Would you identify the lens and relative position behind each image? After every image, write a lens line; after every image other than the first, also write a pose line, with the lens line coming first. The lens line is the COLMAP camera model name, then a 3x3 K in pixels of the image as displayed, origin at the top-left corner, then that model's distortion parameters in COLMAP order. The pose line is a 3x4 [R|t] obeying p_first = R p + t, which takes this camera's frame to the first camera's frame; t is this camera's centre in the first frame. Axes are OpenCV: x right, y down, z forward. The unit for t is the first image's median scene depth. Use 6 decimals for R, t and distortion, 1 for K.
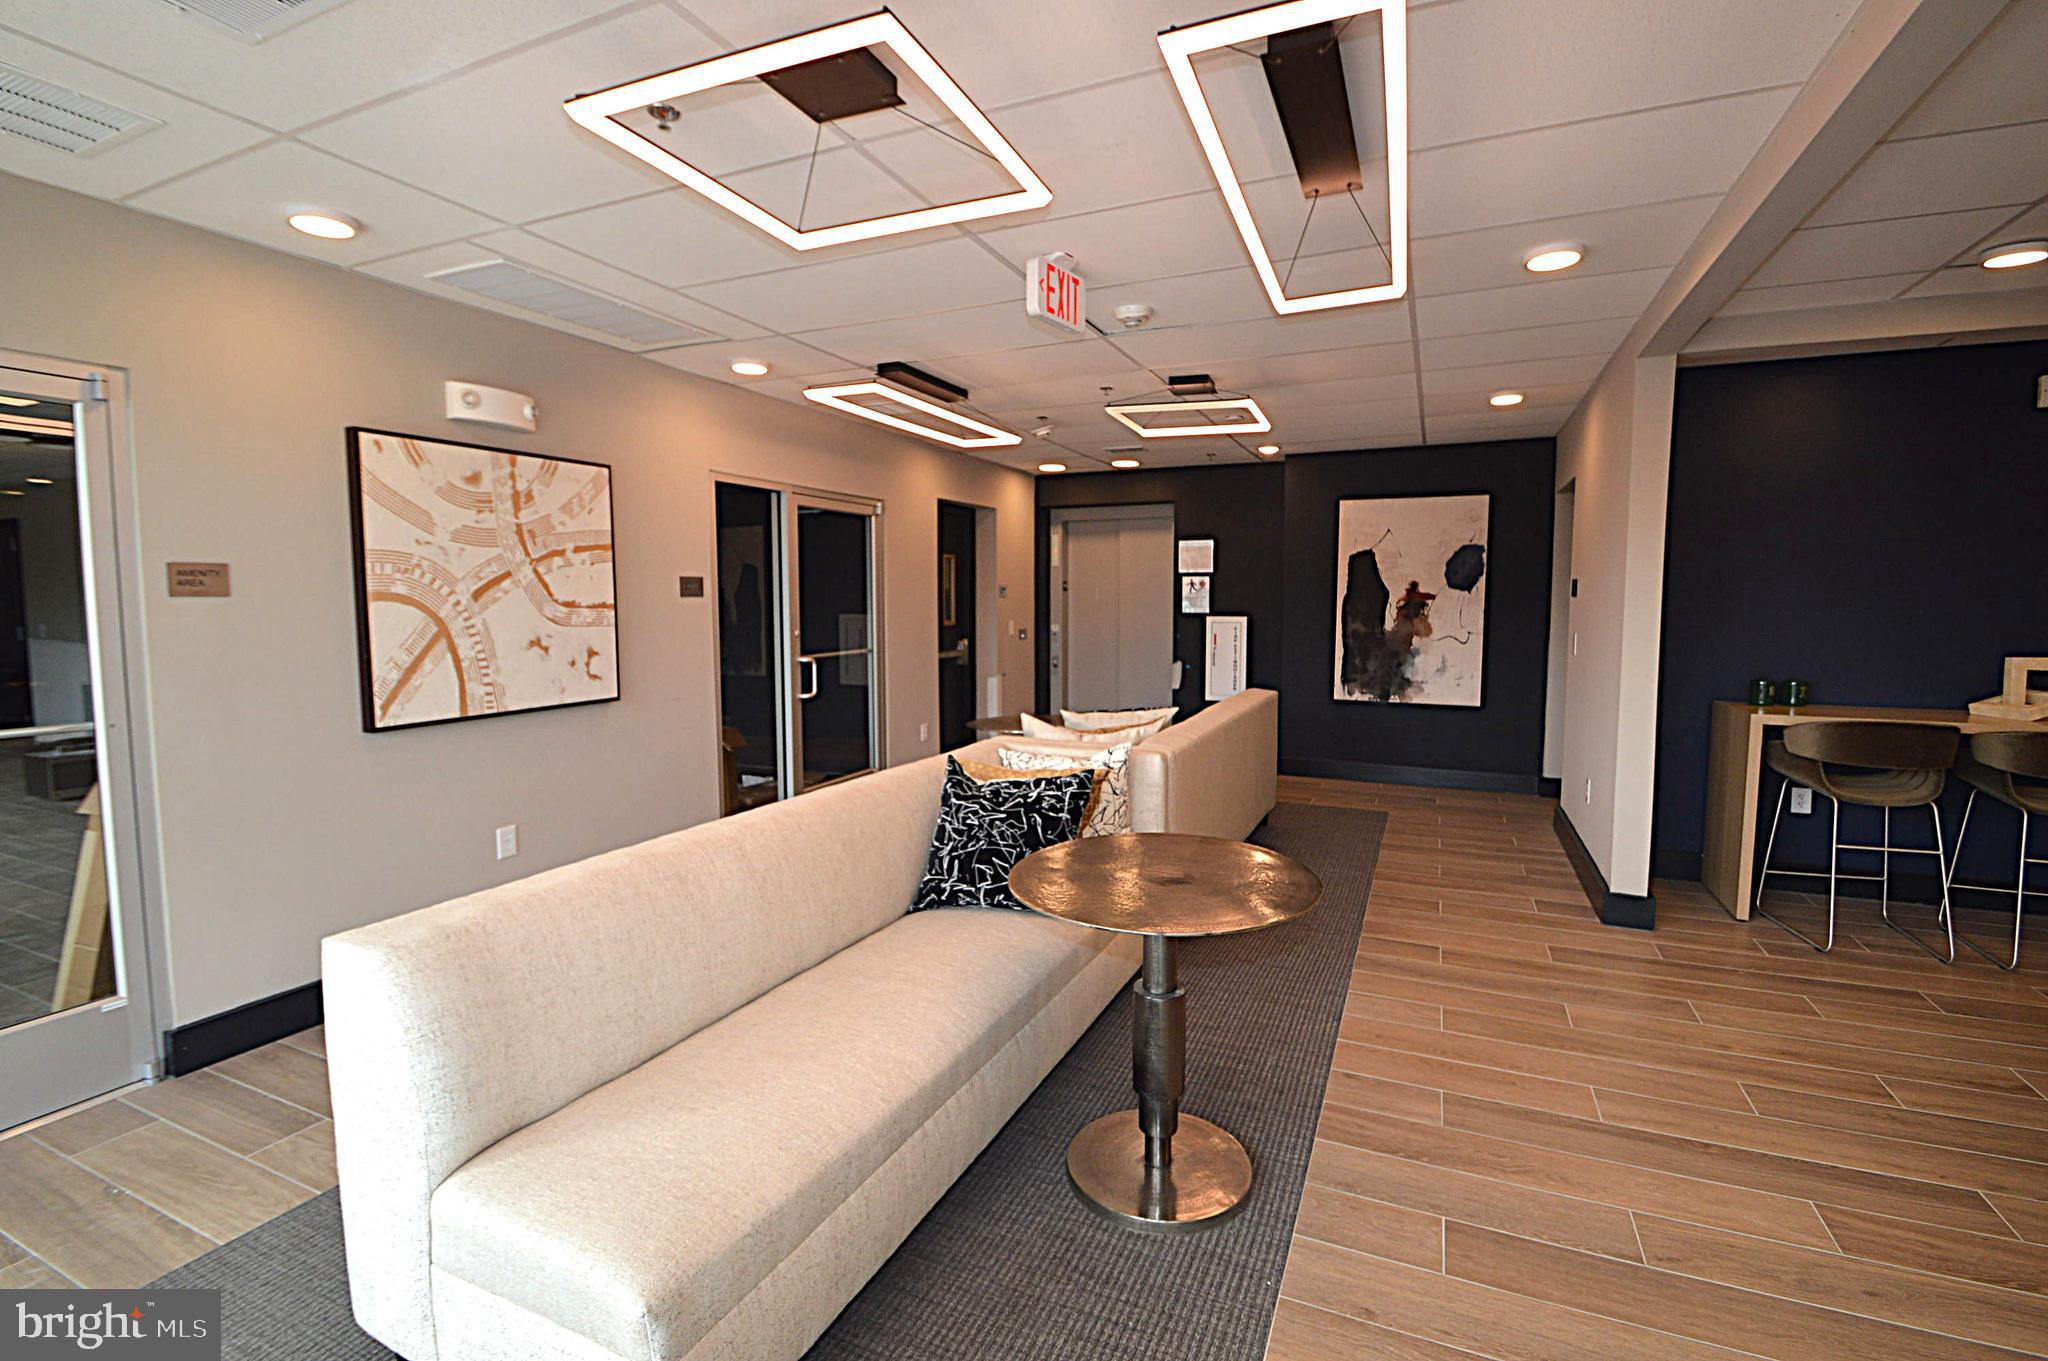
lens RADIAL K [[905.0, 0, 1031.3], [0, 905.0, 658.2], [0, 0, 1]] dist [0.018122, -0.015710]
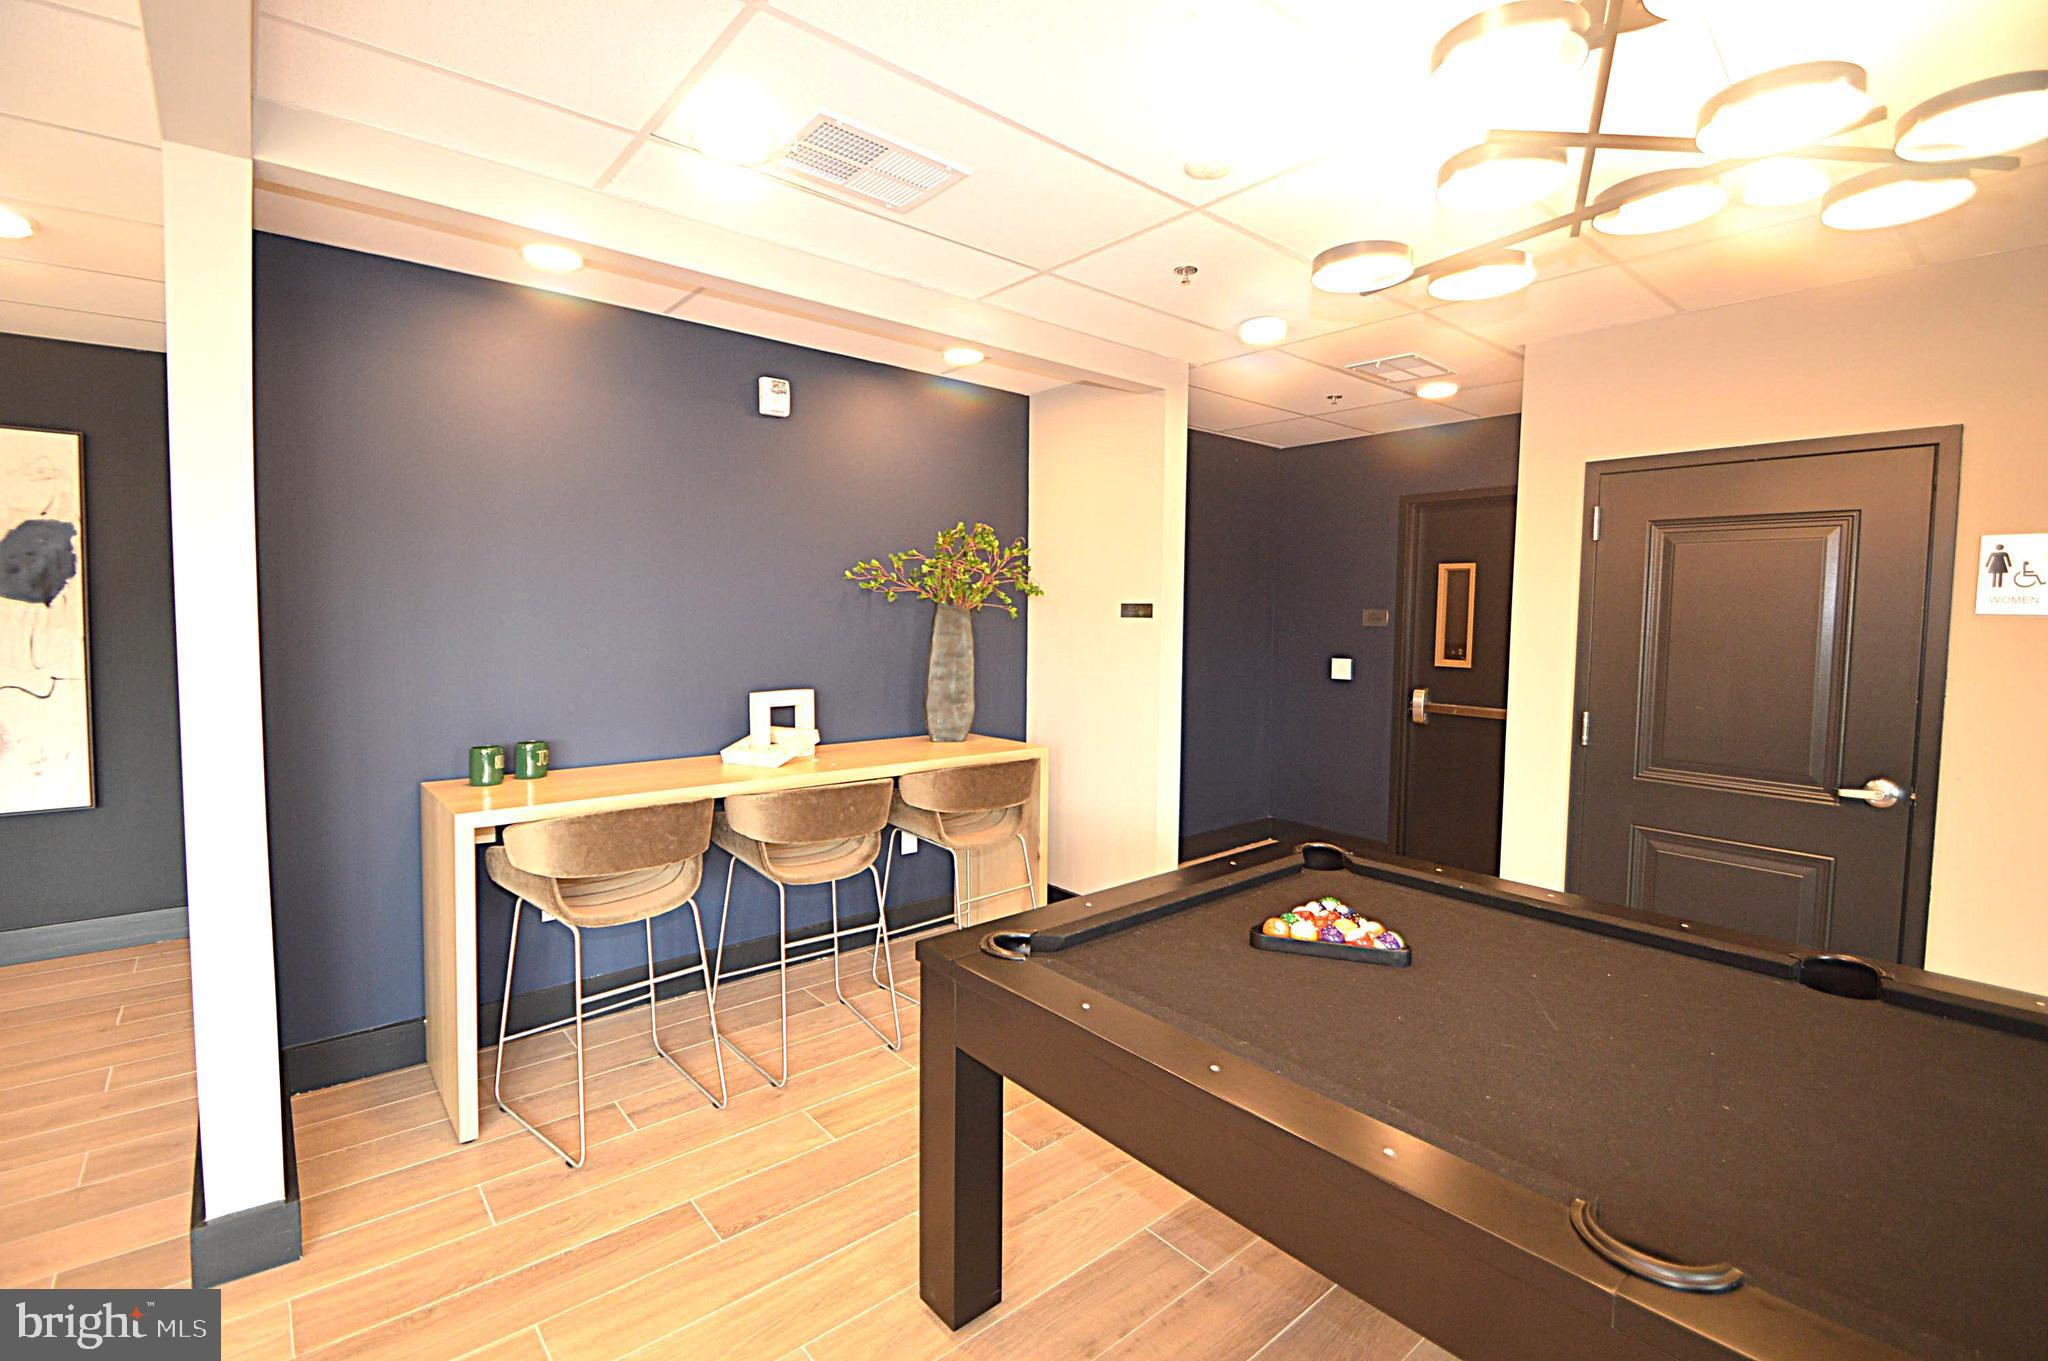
lens RADIAL K [[905.0, 0, 1031.3], [0, 905.0, 658.2], [0, 0, 1]] dist [0.018122, -0.015710]
pose [[0.420484, -0.038675, 0.906475, 0.404462], [0.051486, 0.998498, 0.018718, -0.034783], [-0.905838, 0.038800, 0.421844, 0.387949]]
